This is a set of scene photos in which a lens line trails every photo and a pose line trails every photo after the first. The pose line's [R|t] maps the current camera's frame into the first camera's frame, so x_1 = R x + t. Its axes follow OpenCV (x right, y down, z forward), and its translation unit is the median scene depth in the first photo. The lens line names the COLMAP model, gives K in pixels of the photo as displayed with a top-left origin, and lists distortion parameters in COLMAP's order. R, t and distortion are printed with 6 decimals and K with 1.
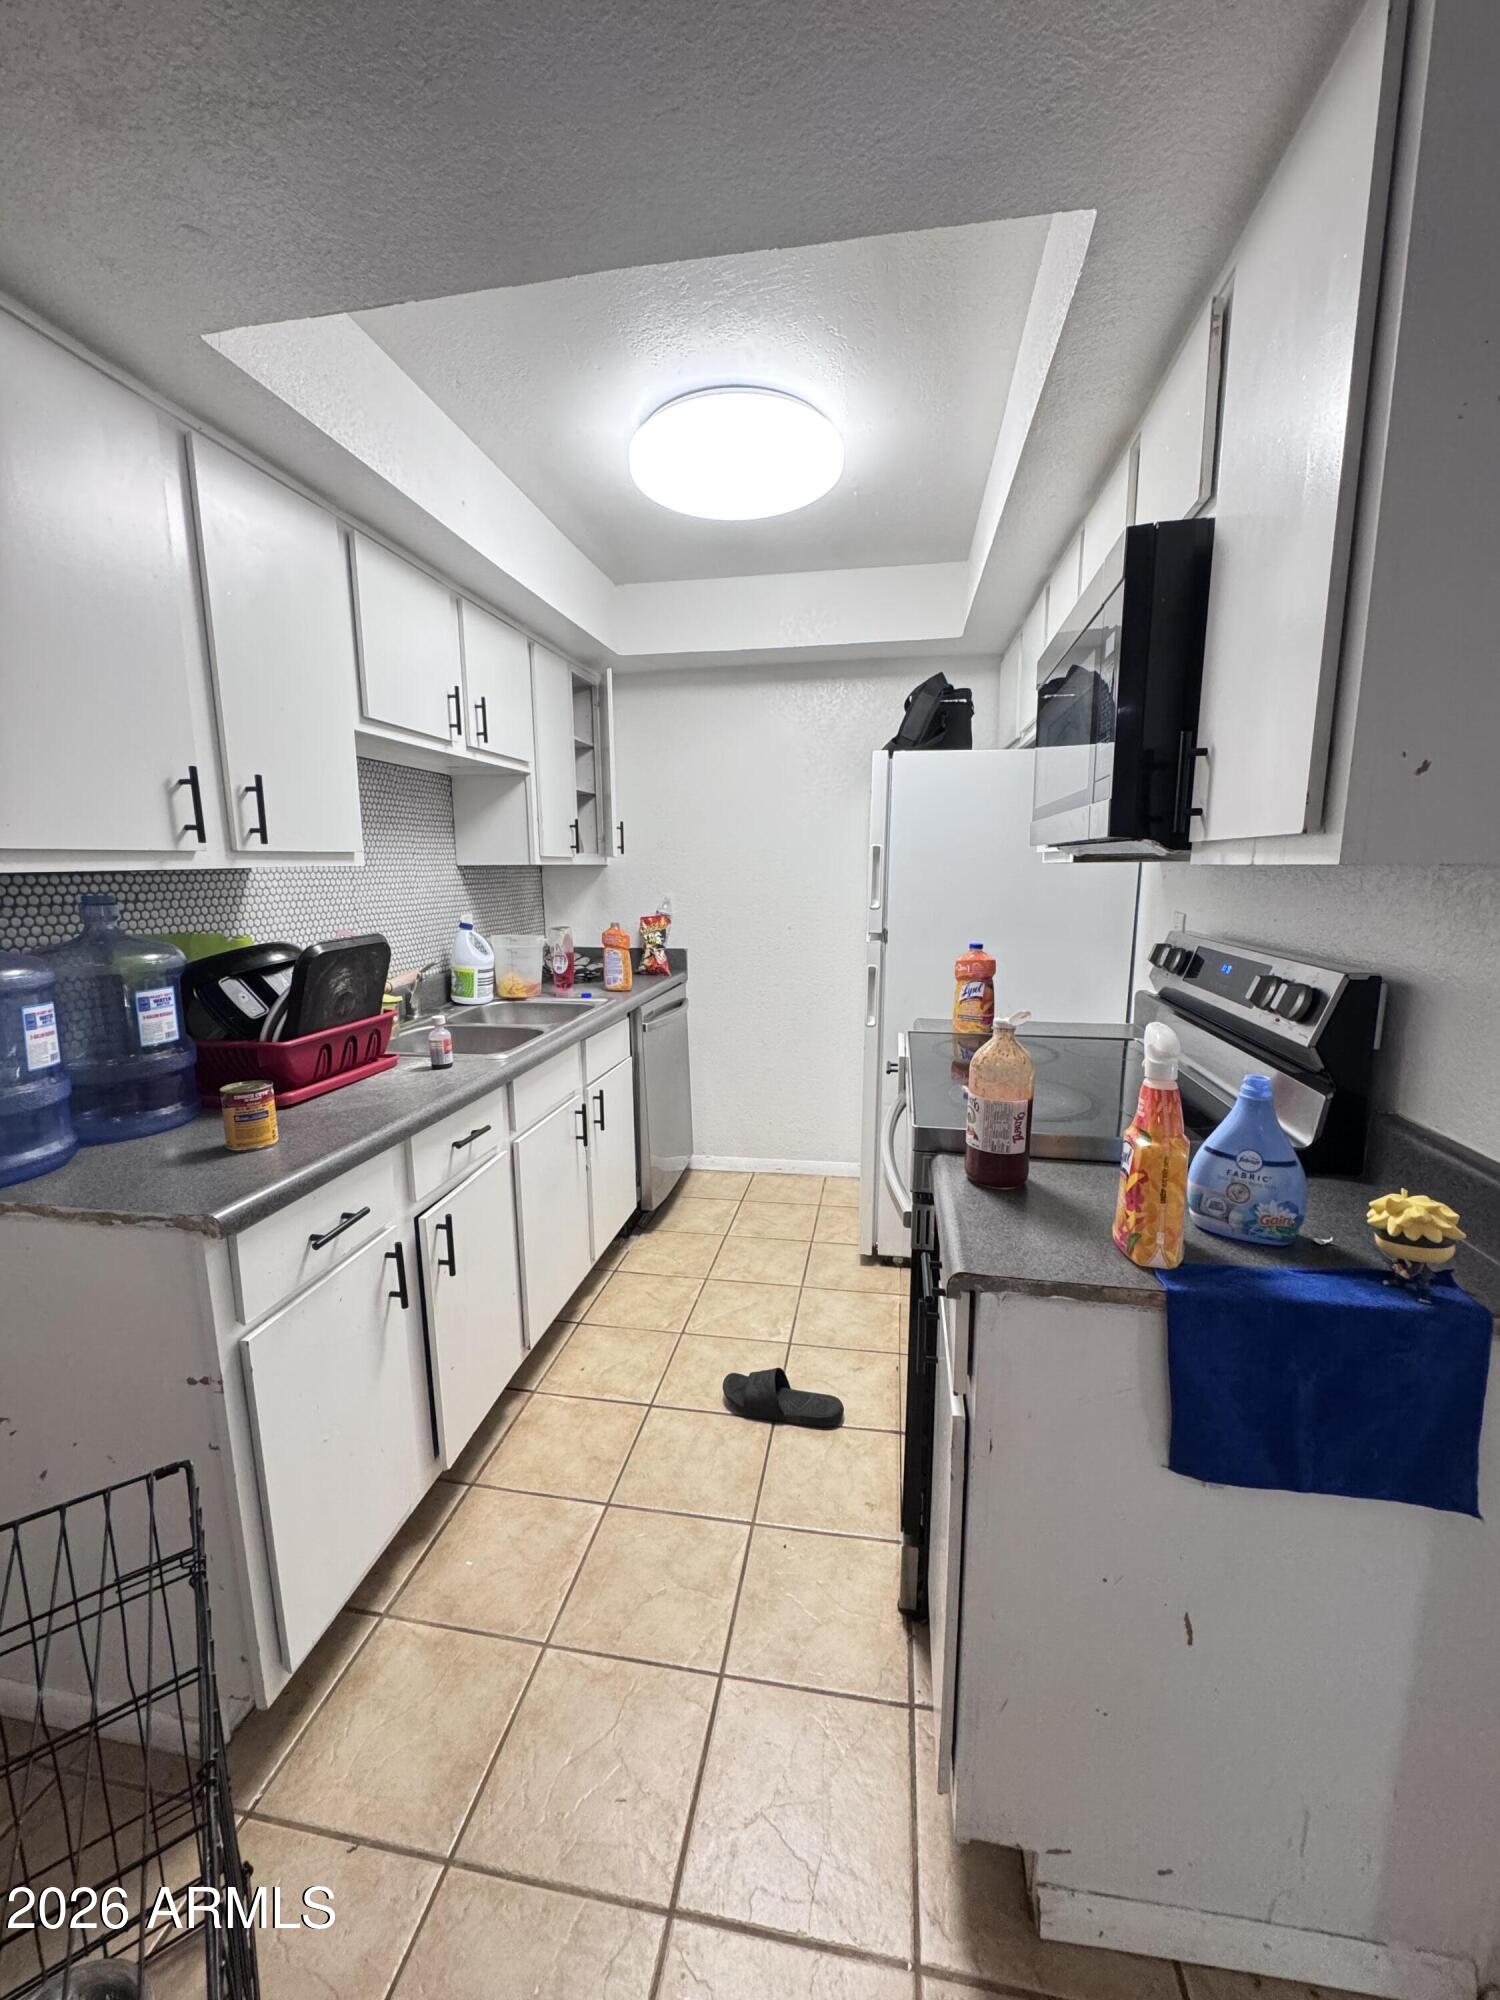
lens RADIAL K [[798.0, 0, 750.0], [0, 798.0, 1000.0], [0, 0, 1]] dist [-0.002776, 0.000432]
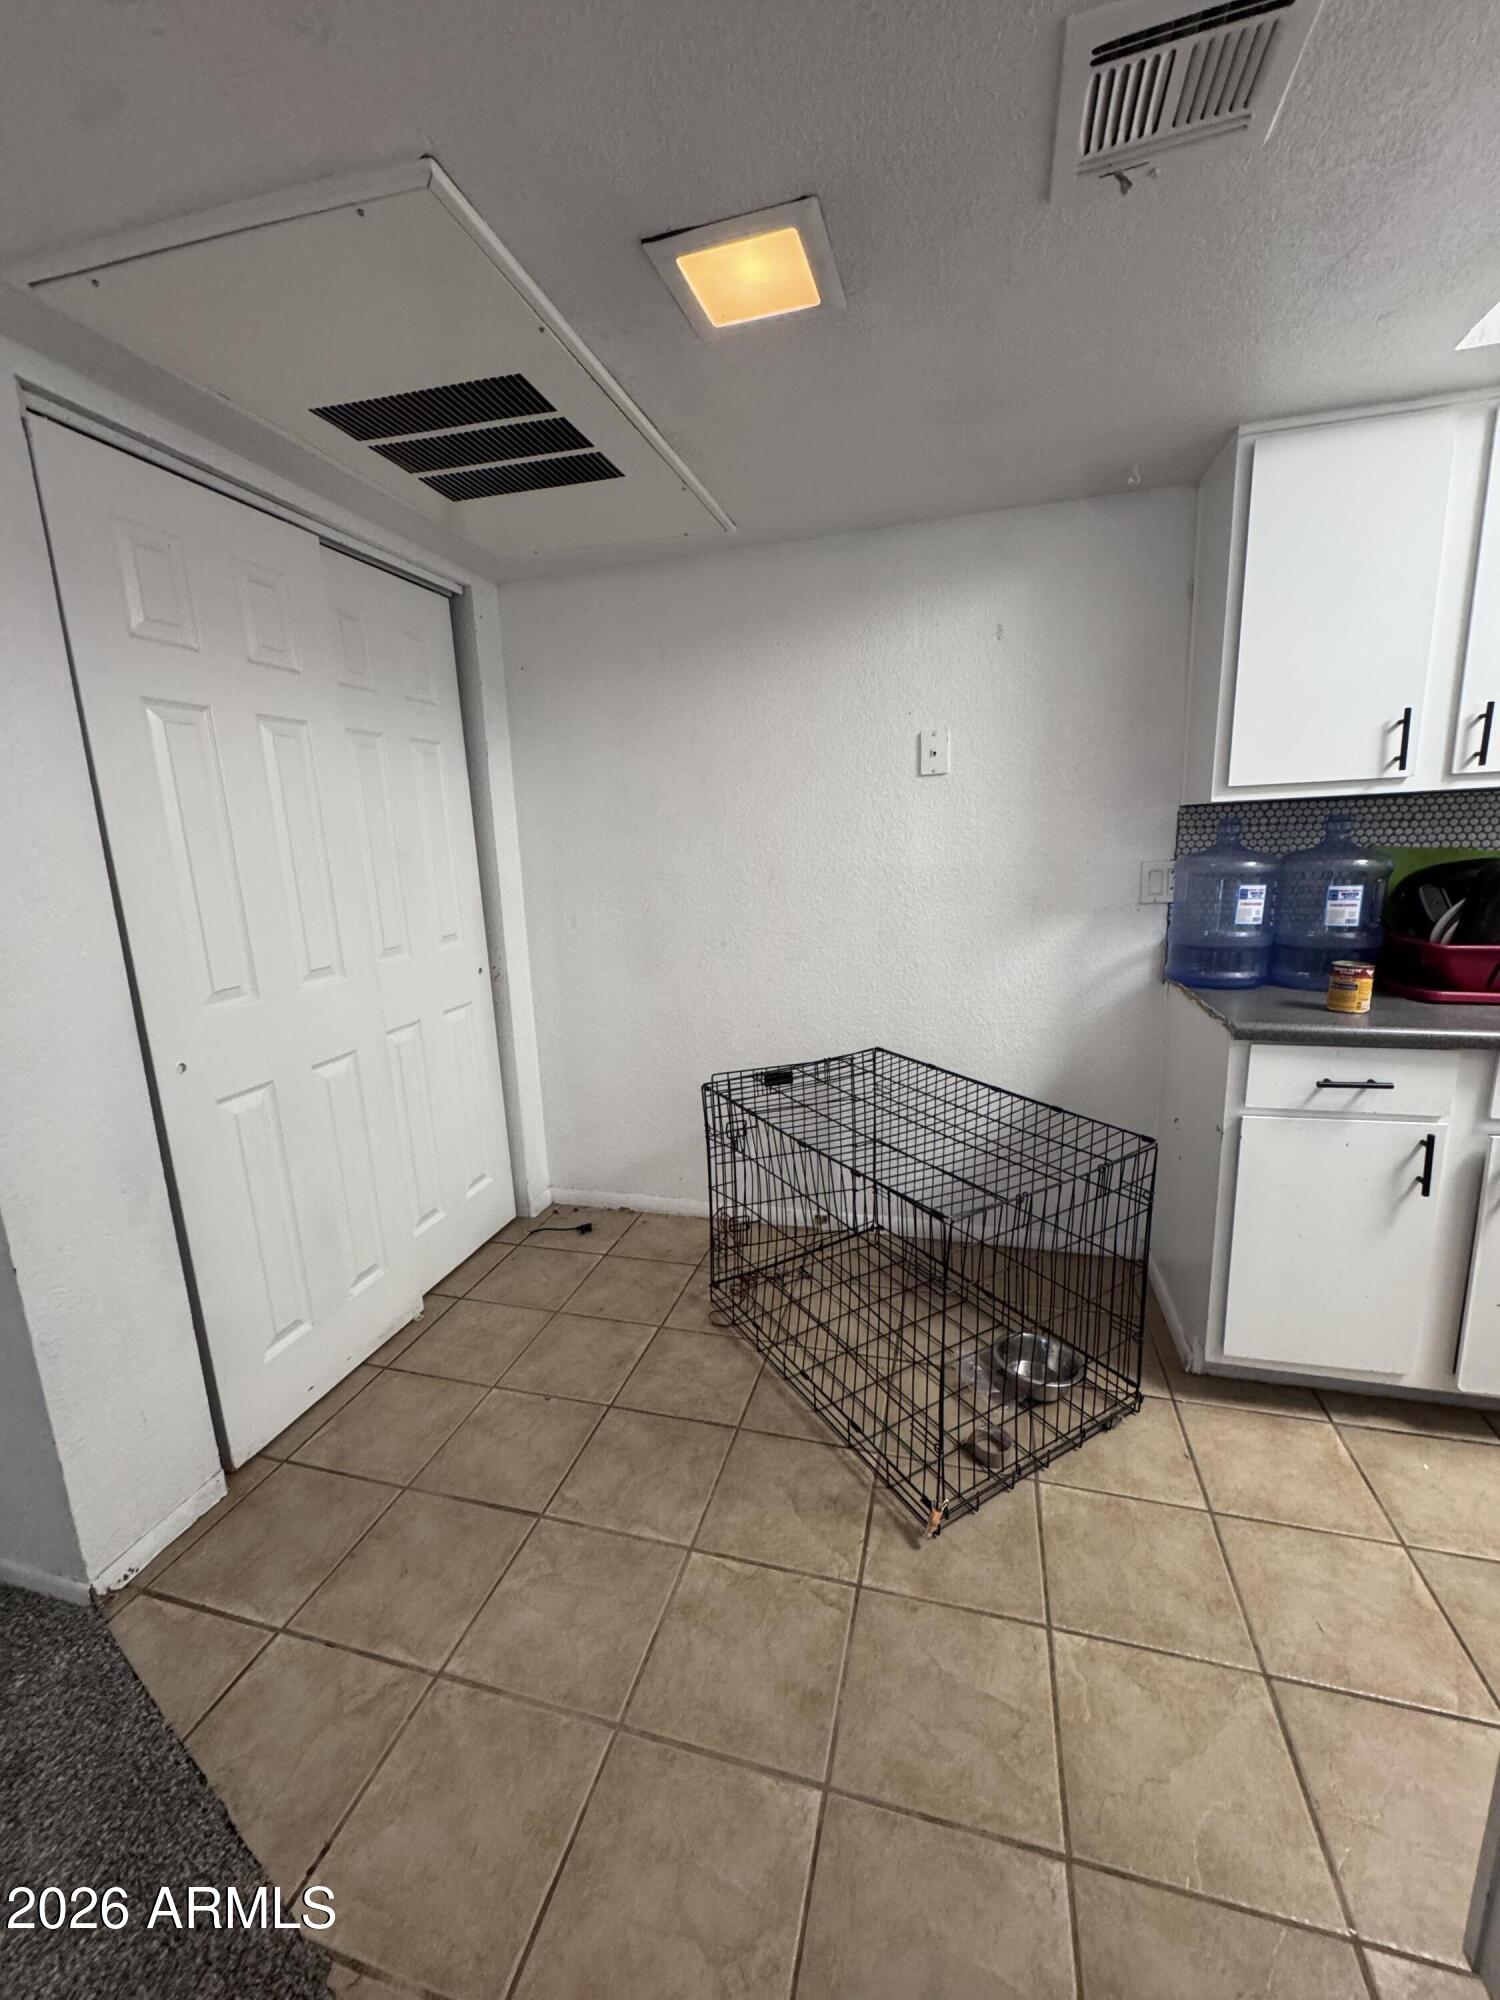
lens RADIAL K [[798.0, 0, 750.0], [0, 798.0, 1000.0], [0, 0, 1]] dist [-0.002776, 0.000432]
pose [[-0.101449, 0.209421, -0.972549, 0.683754], [-0.125842, 0.967038, 0.221361, 0.002400], [0.986849, 0.144844, -0.071751, 0.132591]]
